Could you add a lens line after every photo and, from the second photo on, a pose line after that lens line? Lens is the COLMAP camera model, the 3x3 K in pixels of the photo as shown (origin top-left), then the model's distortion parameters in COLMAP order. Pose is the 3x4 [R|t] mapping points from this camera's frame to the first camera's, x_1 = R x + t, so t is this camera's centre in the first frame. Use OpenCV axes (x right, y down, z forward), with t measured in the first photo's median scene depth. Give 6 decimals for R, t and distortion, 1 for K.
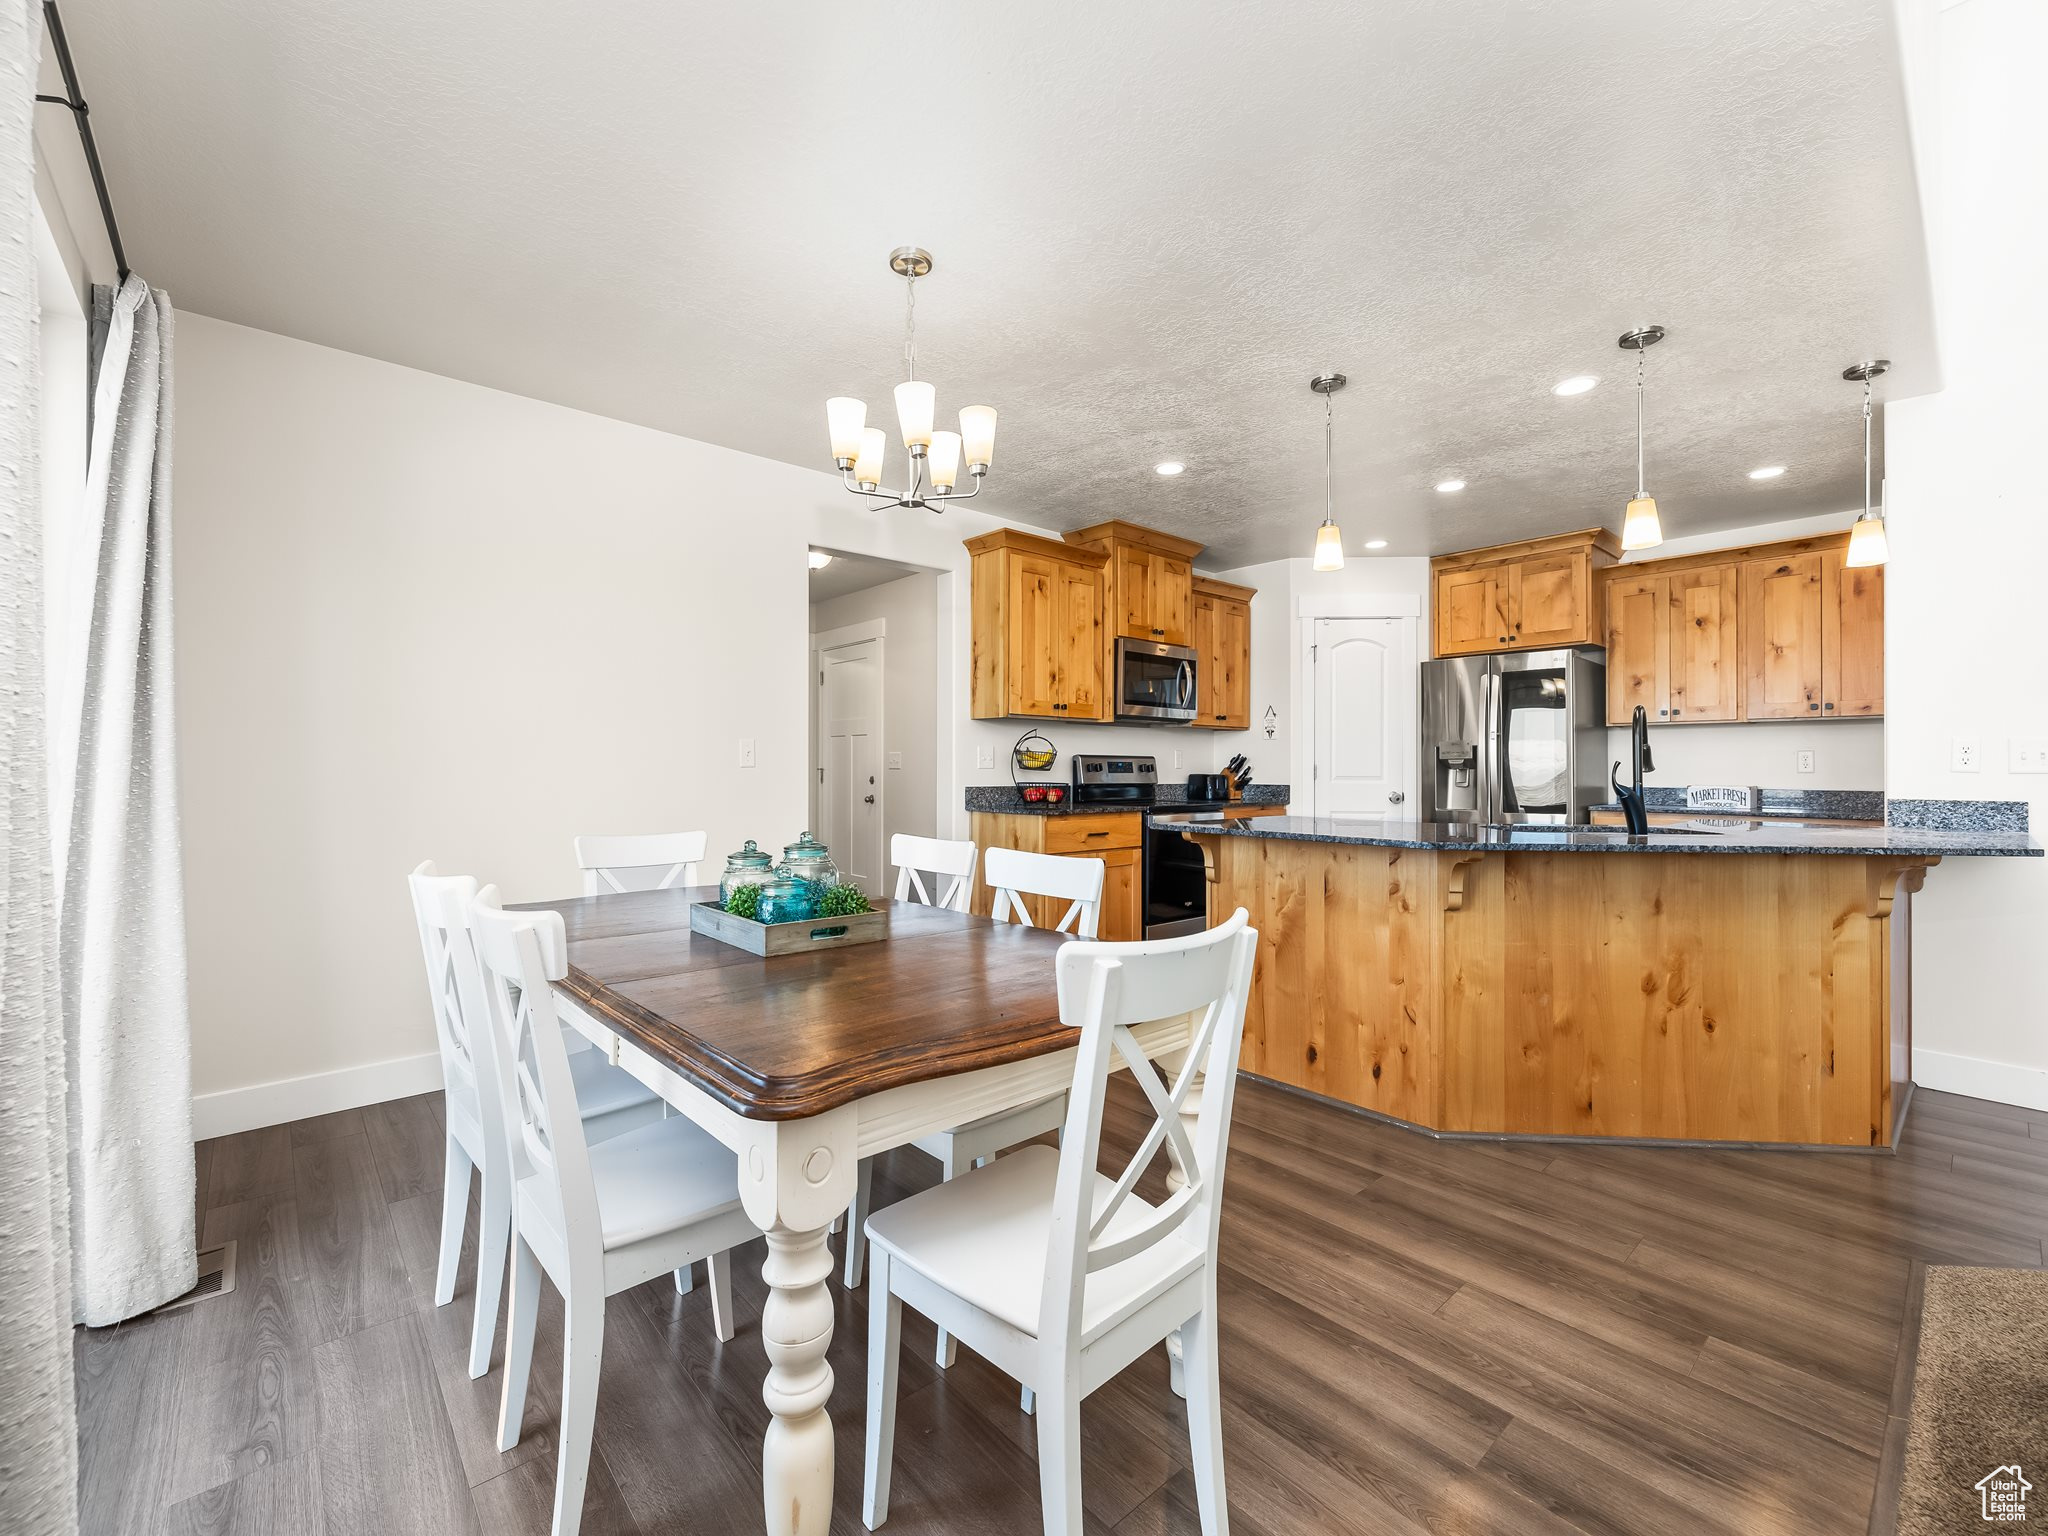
lens RADIAL K [[852.2, 0, 1022.3], [0, 852.2, 762.8], [0, 0, 1]] dist [0.000267, 0.000228]
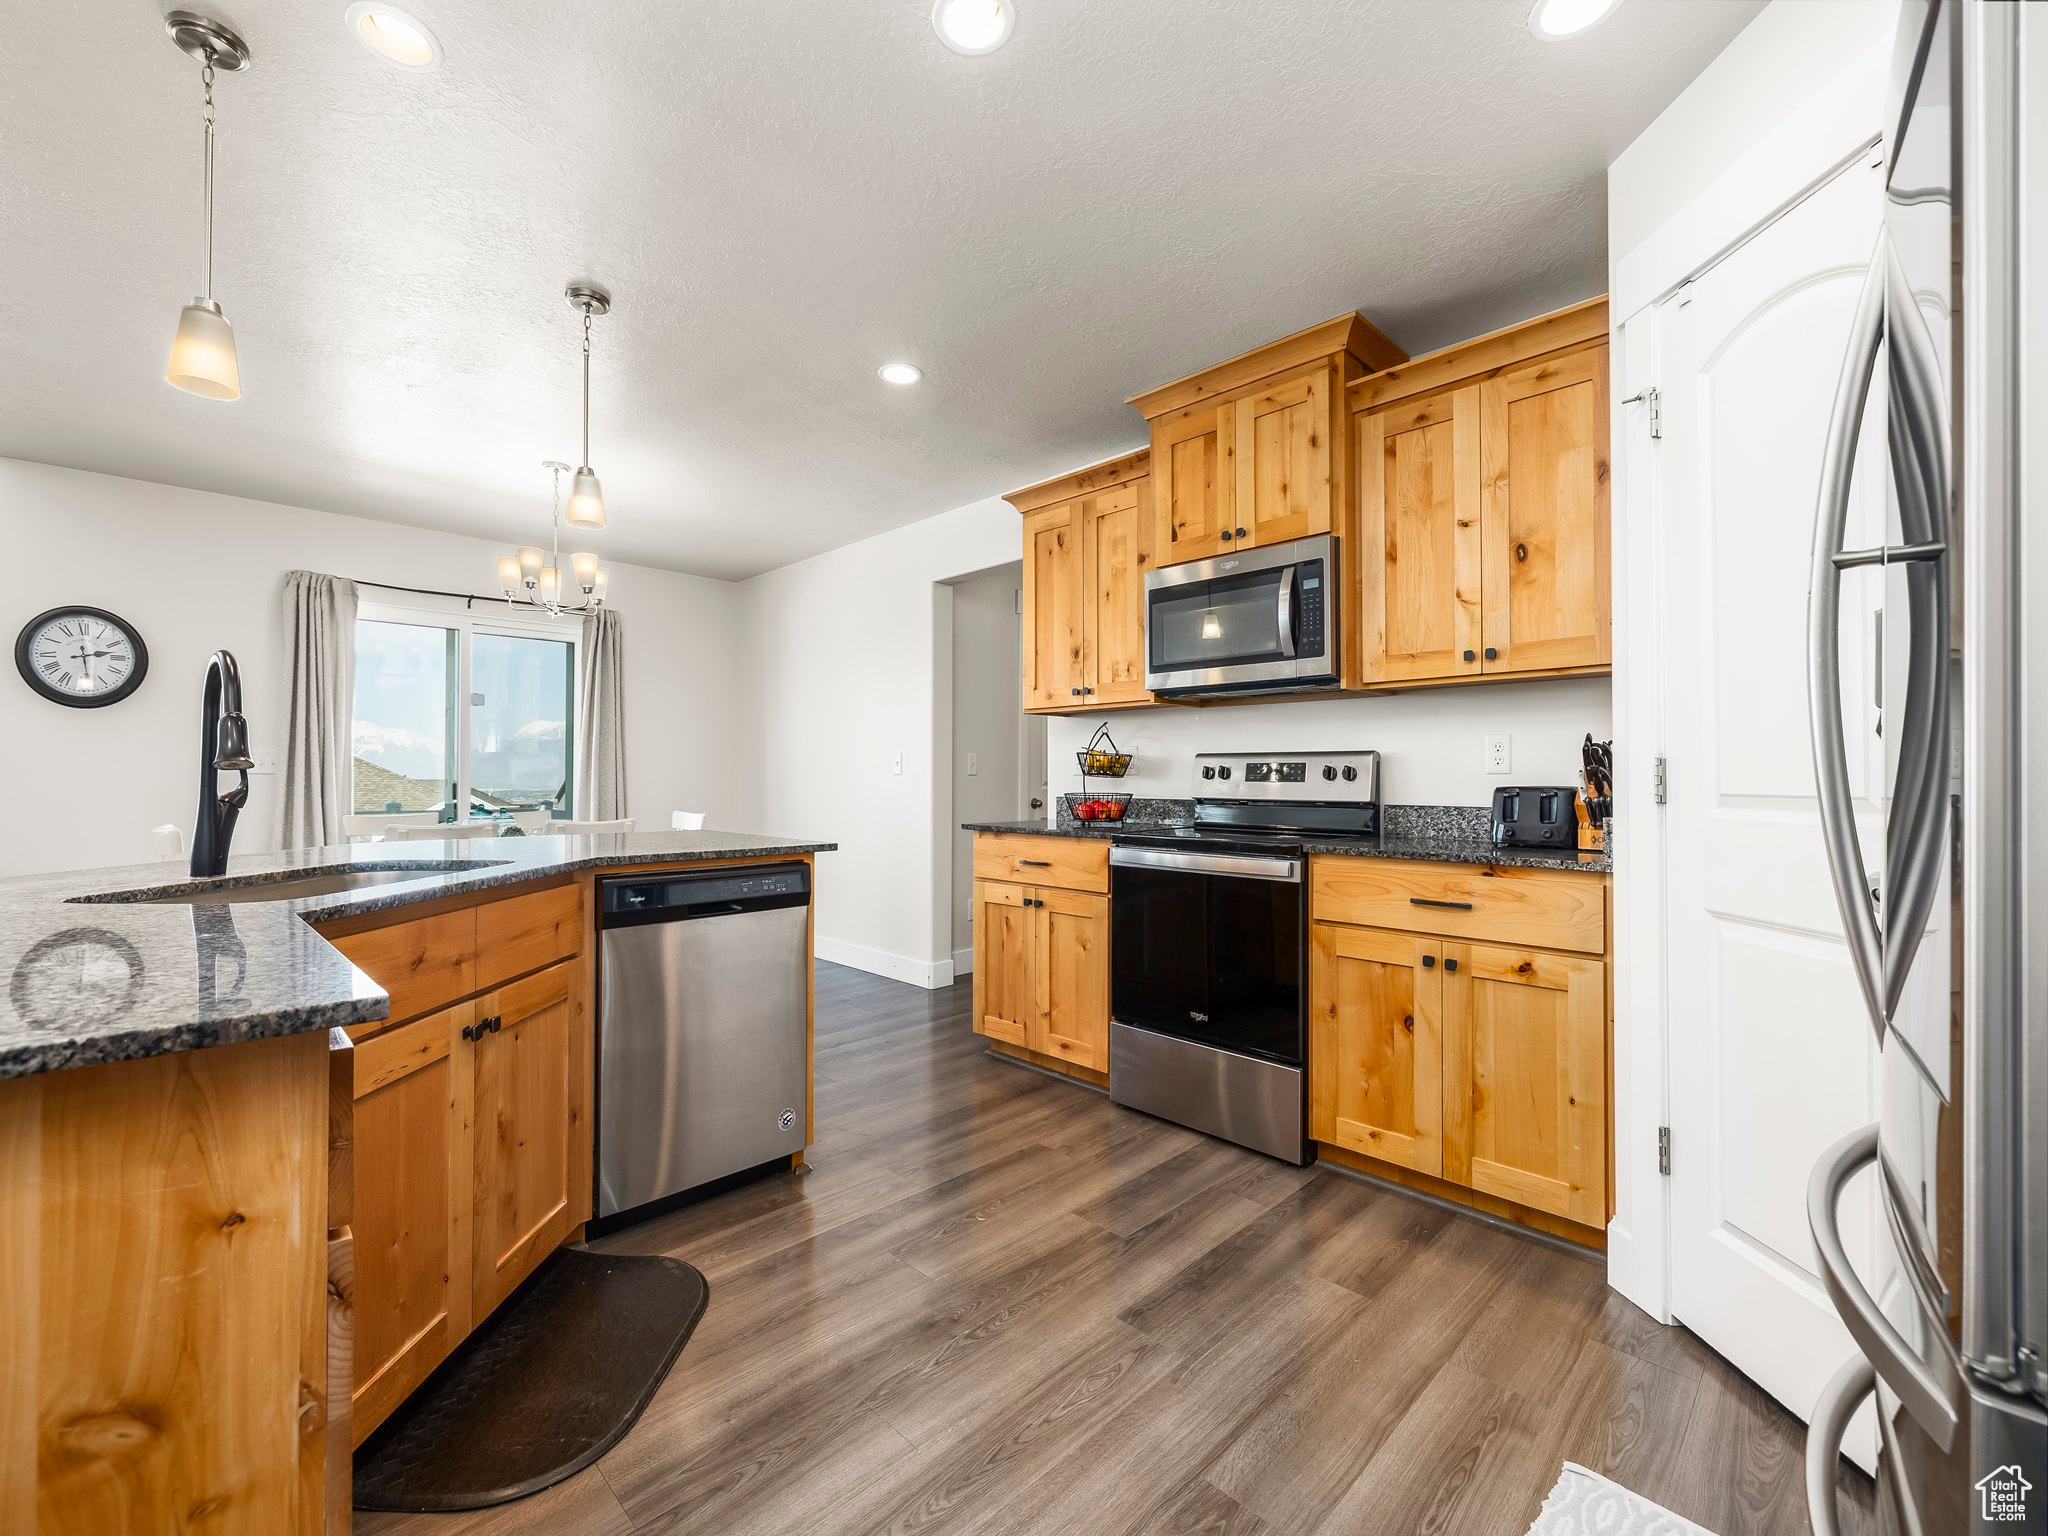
lens RADIAL K [[860.4, 0, 1024.0], [0, 860.4, 768.0], [0, 0, 1]] dist [0.002431, 0.000140]
pose [[0.060625, -0.011564, -0.998094, 0.786290], [0.004476, 0.999926, -0.011313, 0.009577], [0.998151, -0.003782, 0.060672, 0.894997]]
